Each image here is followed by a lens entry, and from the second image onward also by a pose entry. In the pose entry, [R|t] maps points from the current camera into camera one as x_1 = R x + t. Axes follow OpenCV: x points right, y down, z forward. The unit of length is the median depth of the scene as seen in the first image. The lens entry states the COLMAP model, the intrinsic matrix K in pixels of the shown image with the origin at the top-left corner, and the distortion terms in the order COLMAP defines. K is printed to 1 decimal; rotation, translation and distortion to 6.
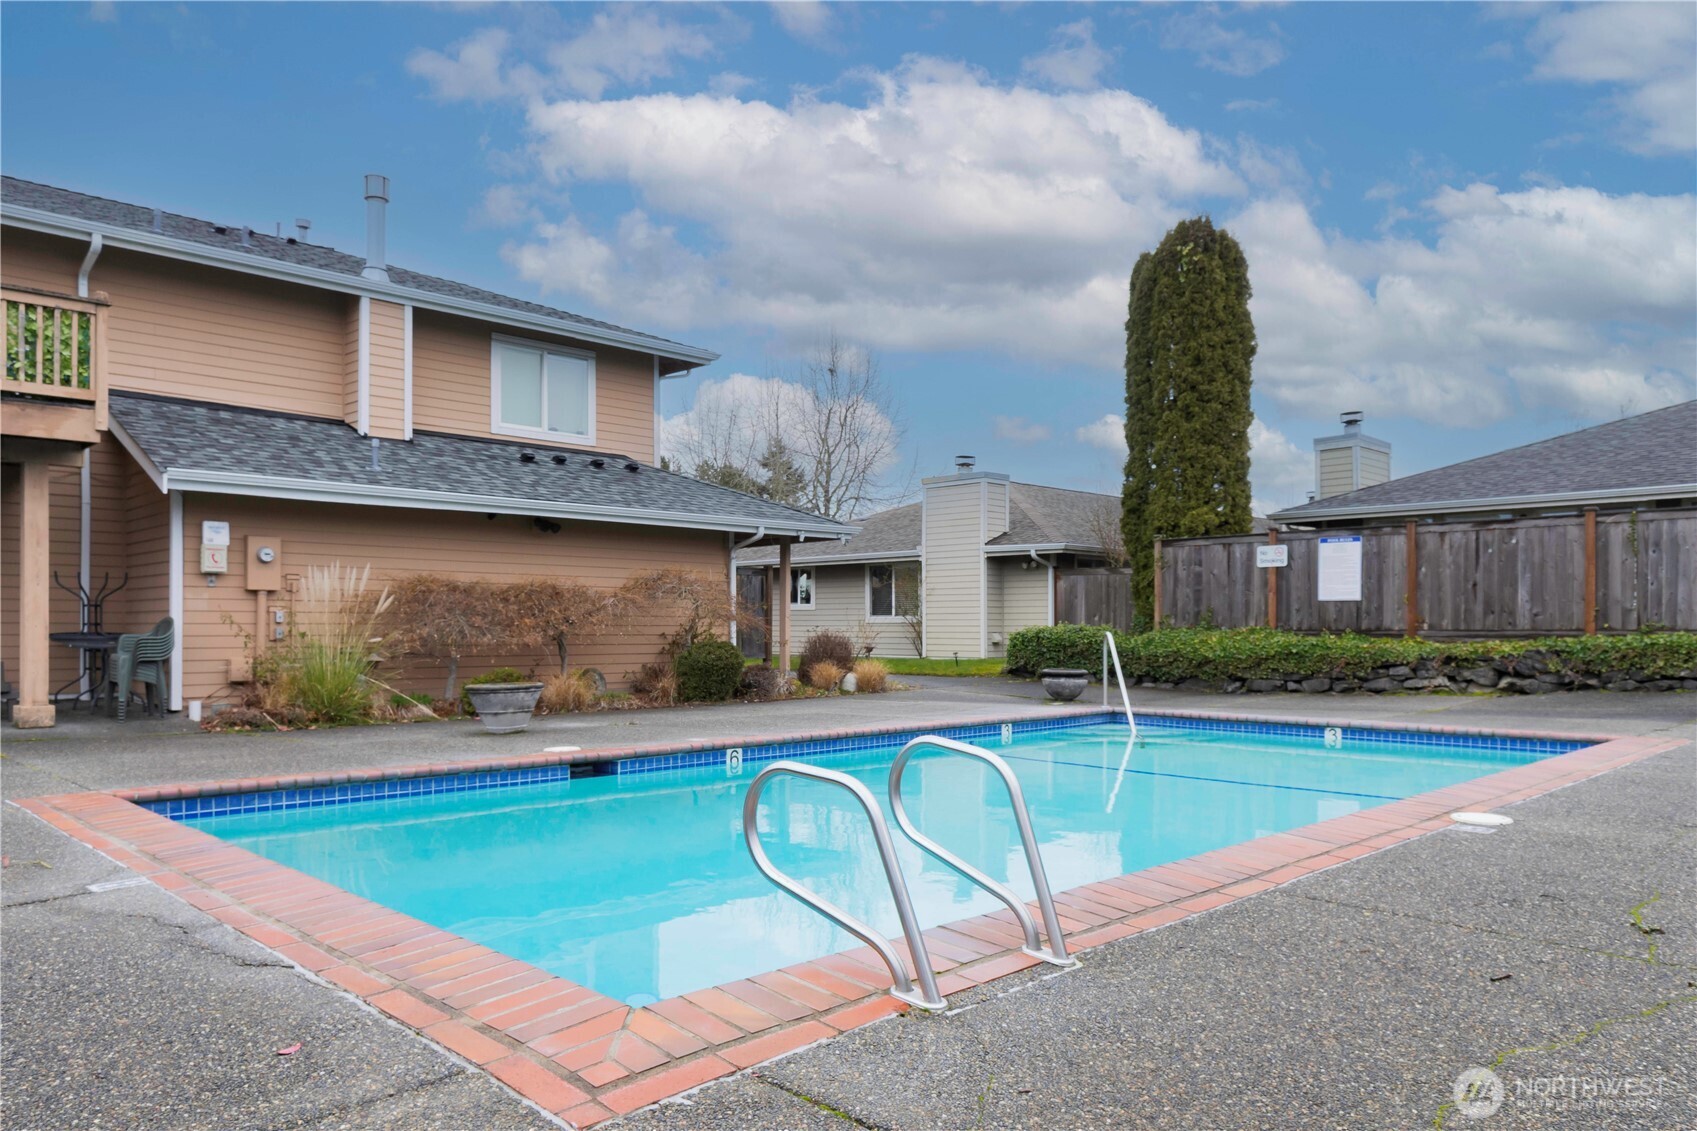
lens RADIAL K [[1149.5, 0, 845.0], [0, 1149.5, 560.7], [0, 0, 1]] dist [-0.005323, -0.001267]
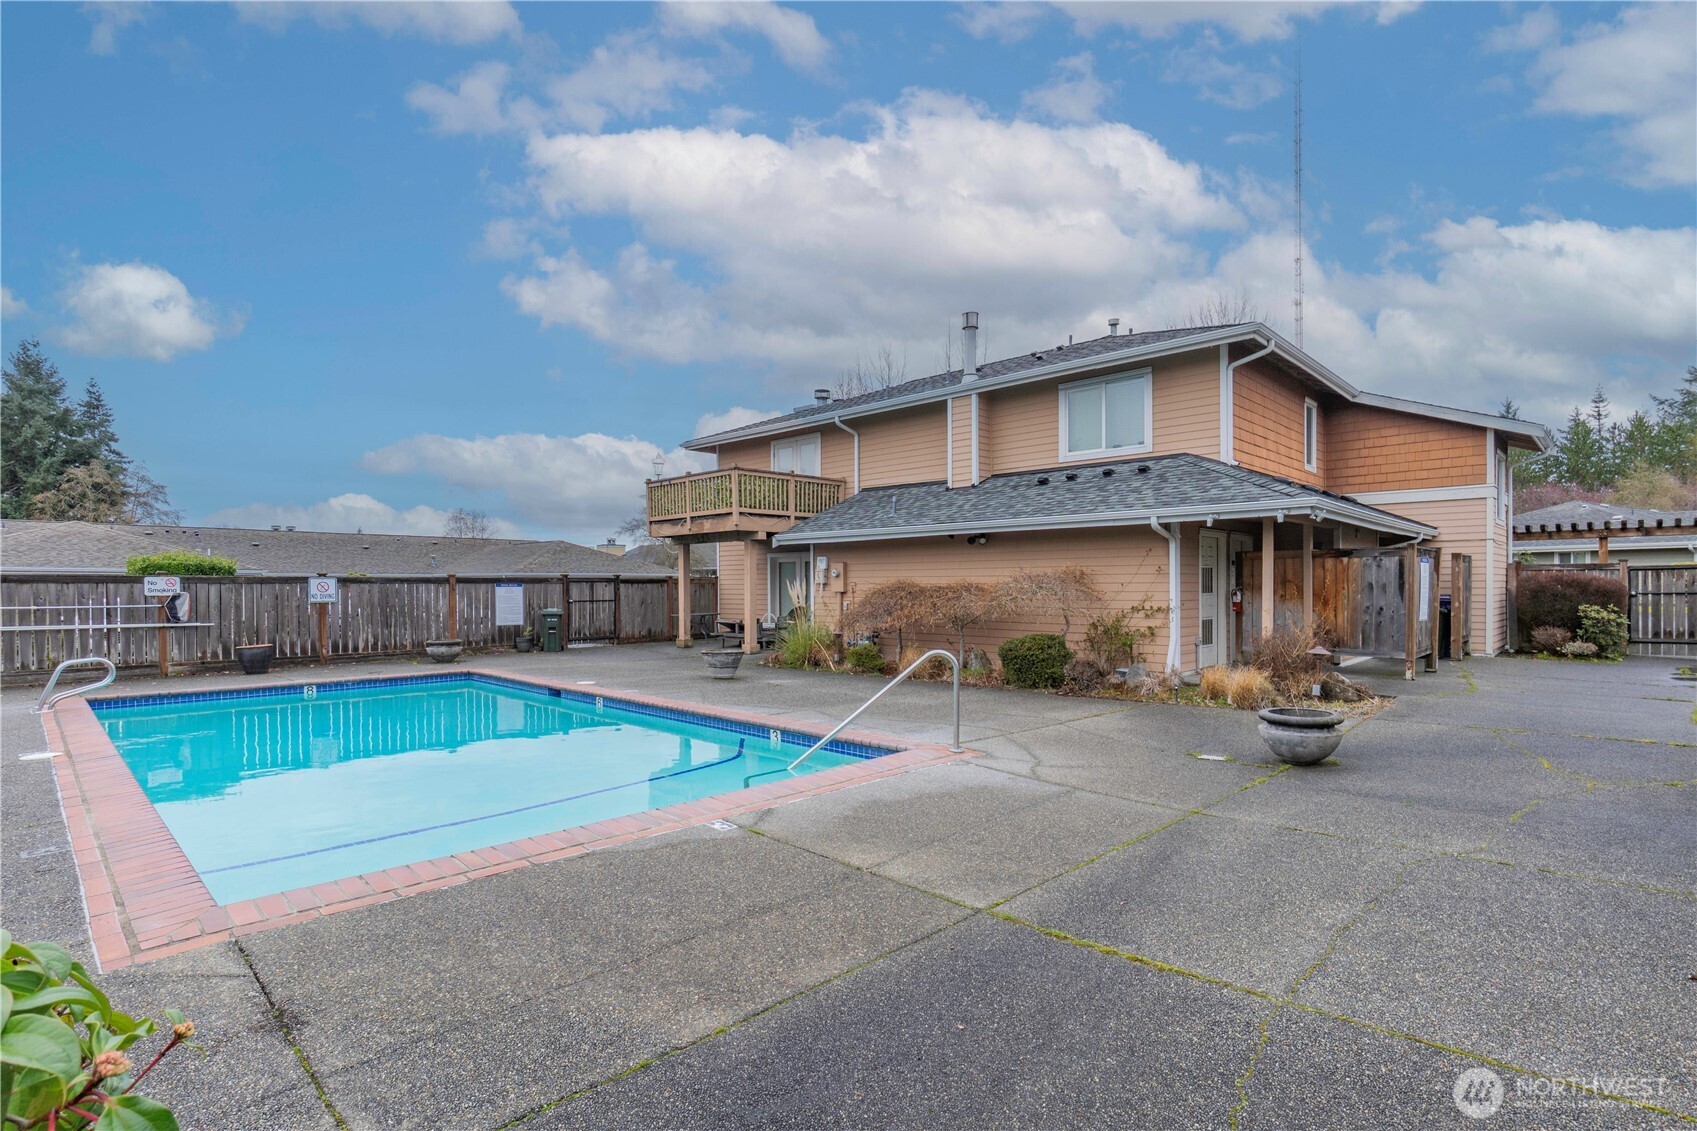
lens RADIAL K [[822.3, 0, 844.0], [0, 822.3, 582.6], [0, 0, 1]] dist [0.002352, 0.000042]
pose [[0.020509, -0.001904, -0.999788, 0.686460], [0.060558, 0.998164, -0.000658, 0.010576], [0.997954, -0.060532, 0.020586, 0.821284]]
